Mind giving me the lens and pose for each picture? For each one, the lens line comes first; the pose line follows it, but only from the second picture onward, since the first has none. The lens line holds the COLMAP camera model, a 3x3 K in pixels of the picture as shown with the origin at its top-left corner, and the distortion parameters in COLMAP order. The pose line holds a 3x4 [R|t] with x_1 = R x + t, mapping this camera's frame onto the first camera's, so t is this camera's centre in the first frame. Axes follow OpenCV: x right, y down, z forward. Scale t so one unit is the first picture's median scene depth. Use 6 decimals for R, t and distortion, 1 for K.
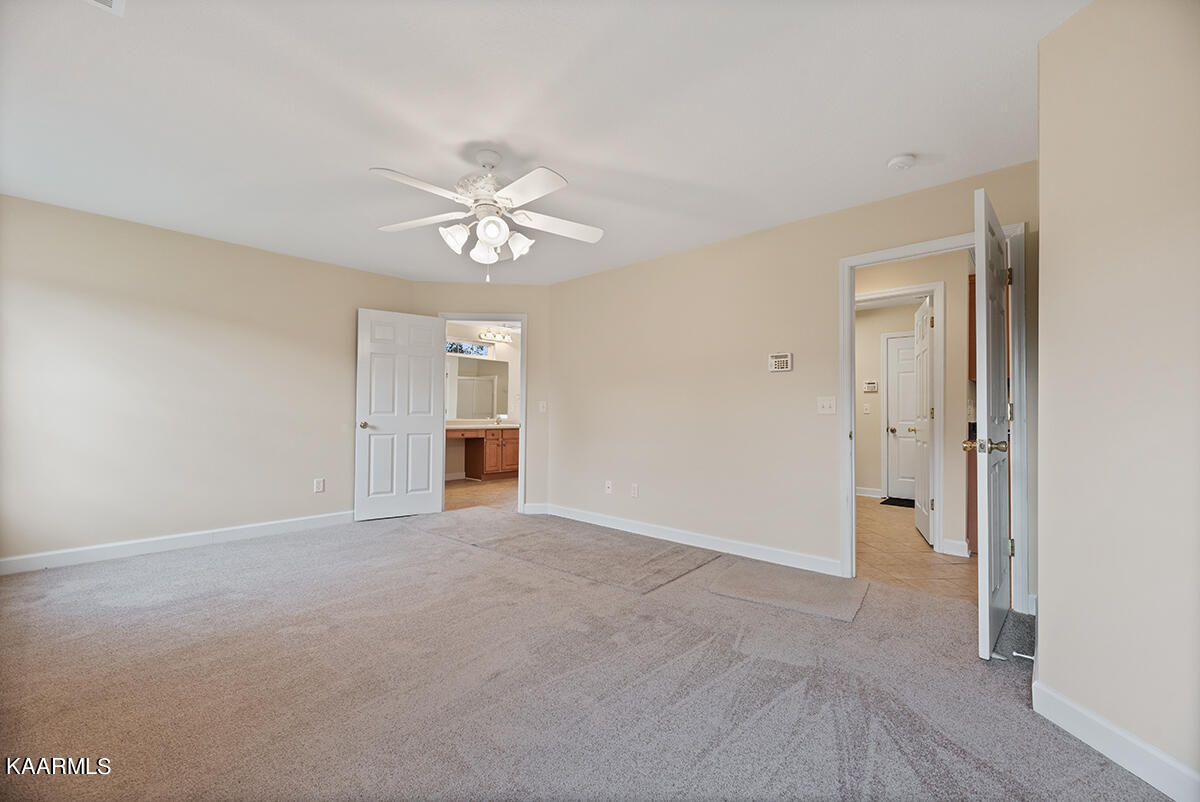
lens RADIAL K [[487.2, 0, 606.1], [0, 487.2, 404.4], [0, 0, 1]] dist [0.000608, 0.000307]
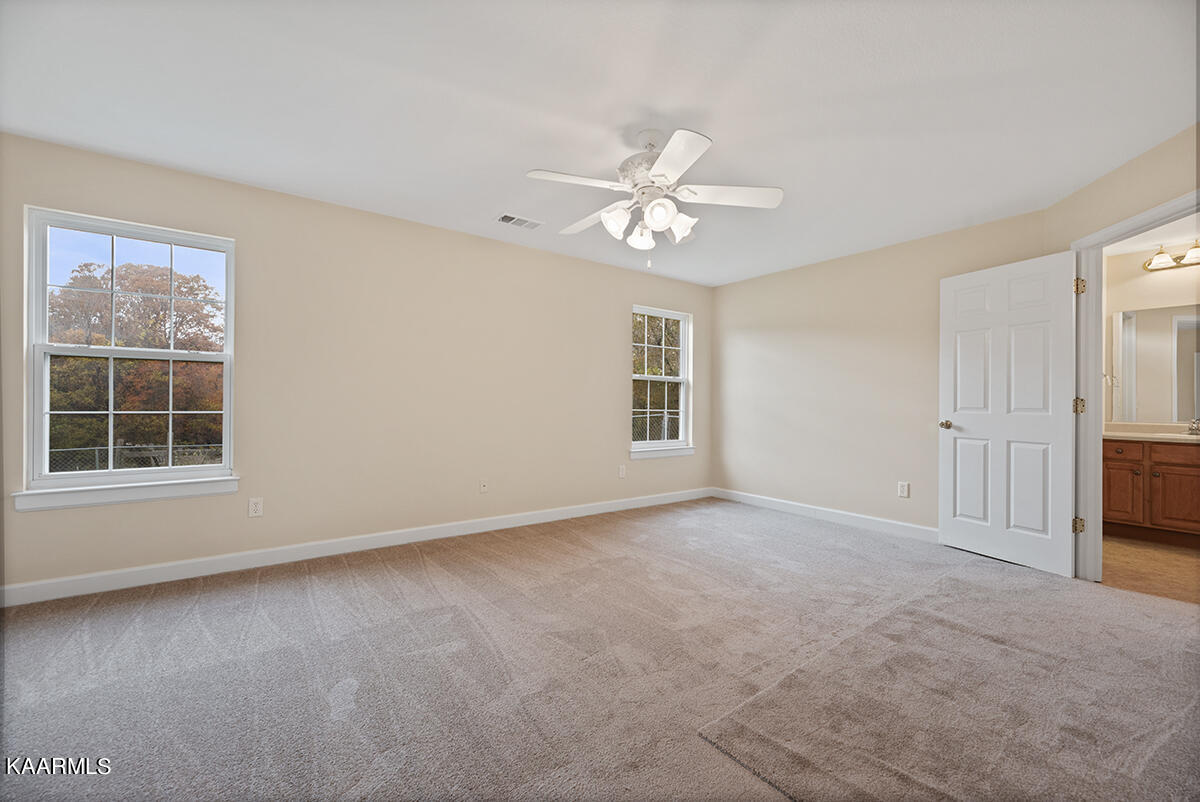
lens RADIAL K [[487.2, 0, 606.1], [0, 487.2, 404.4], [0, 0, 1]] dist [0.000608, 0.000307]
pose [[-0.207002, -0.009618, -0.978293, 0.450775], [0.011186, 0.999863, -0.012197, 0.014572], [0.978277, -0.013468, -0.206866, 0.712962]]
